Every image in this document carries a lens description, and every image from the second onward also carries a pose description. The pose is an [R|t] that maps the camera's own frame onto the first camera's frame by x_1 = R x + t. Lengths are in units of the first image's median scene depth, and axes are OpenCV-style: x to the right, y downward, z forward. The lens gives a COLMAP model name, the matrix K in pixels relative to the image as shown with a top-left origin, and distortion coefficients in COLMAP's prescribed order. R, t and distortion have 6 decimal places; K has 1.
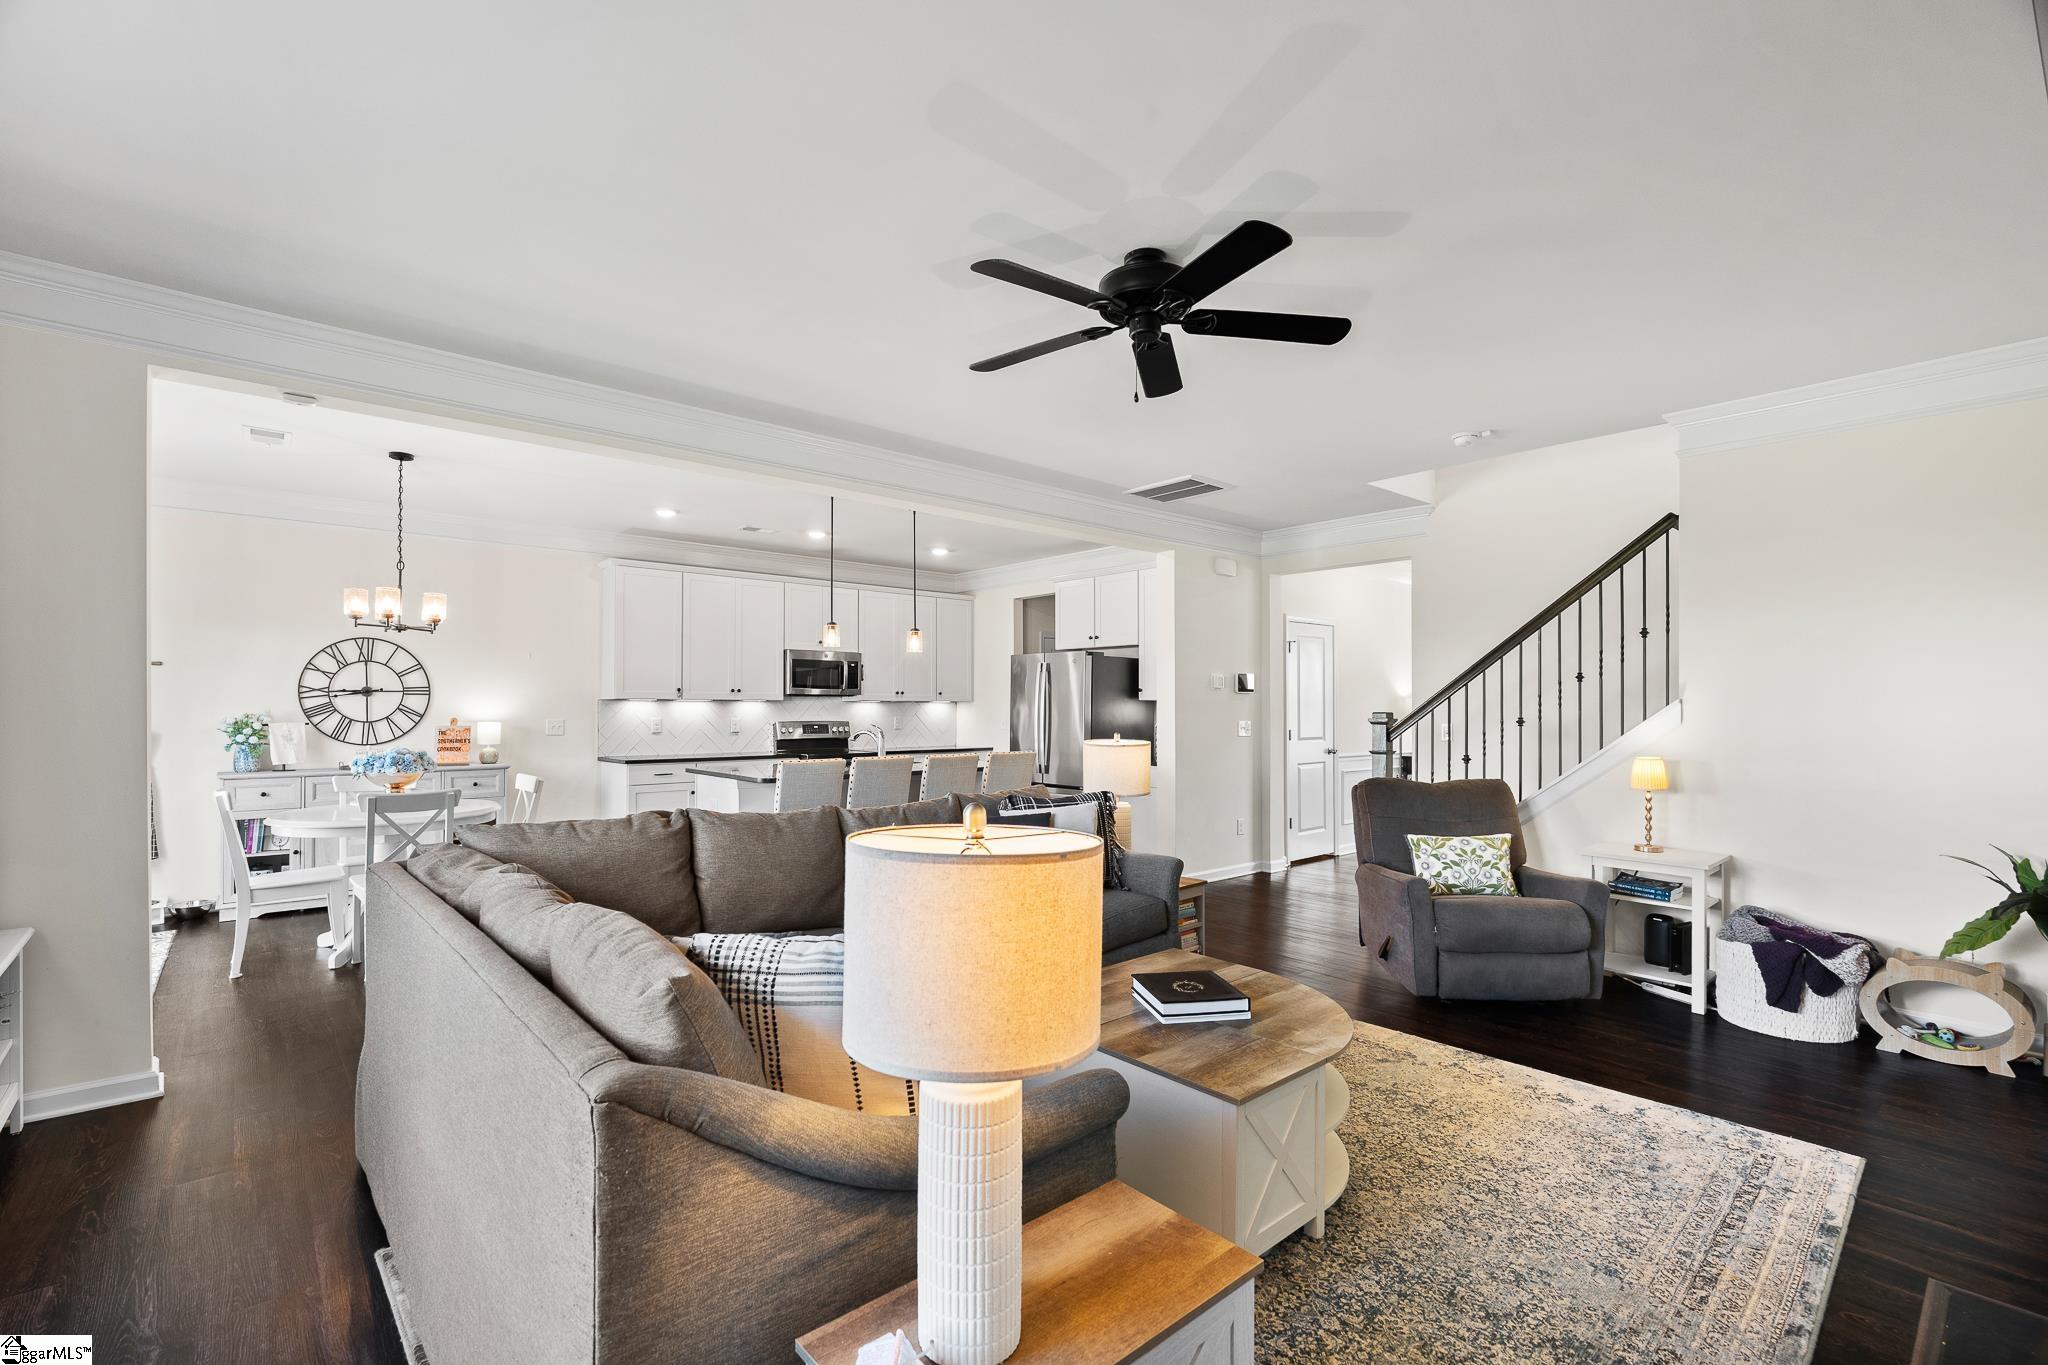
lens RADIAL K [[904.1, 0, 1018.7], [0, 904.1, 700.8], [0, 0, 1]] dist [-0.000972, -0.000114]
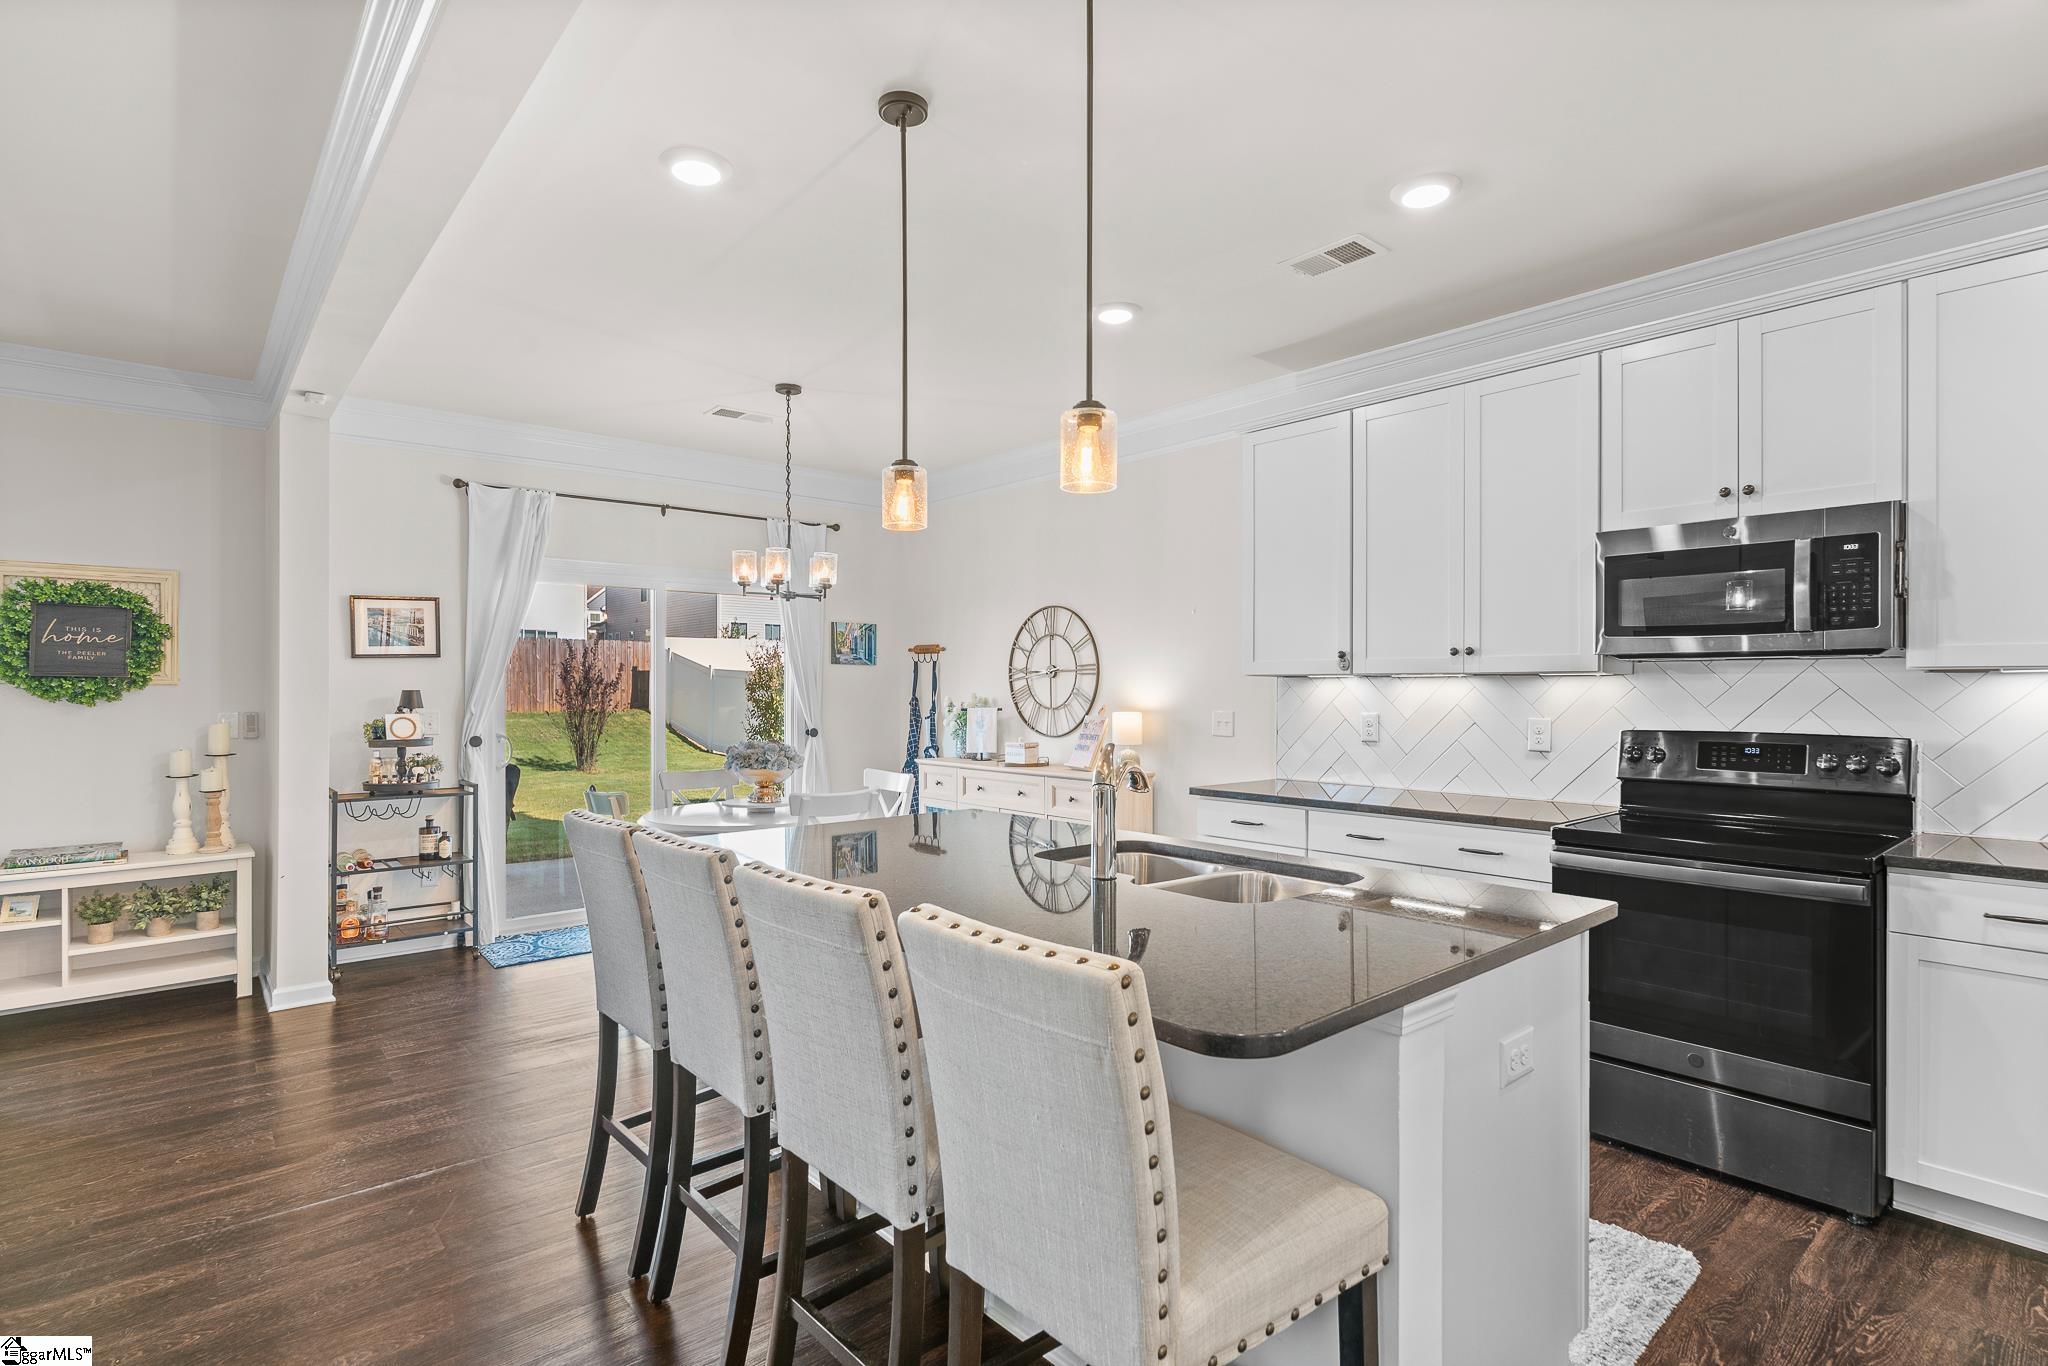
lens RADIAL K [[1004.8, 0, 1024.0], [0, 1004.8, 683.0], [0, 0, 1]] dist [-0.000293, 0.000178]
pose [[-0.005683, -0.007303, -0.999957, 0.189570], [0.006565, 0.999952, -0.007340, 0.006583], [0.999962, -0.006607, -0.005634, 0.963344]]
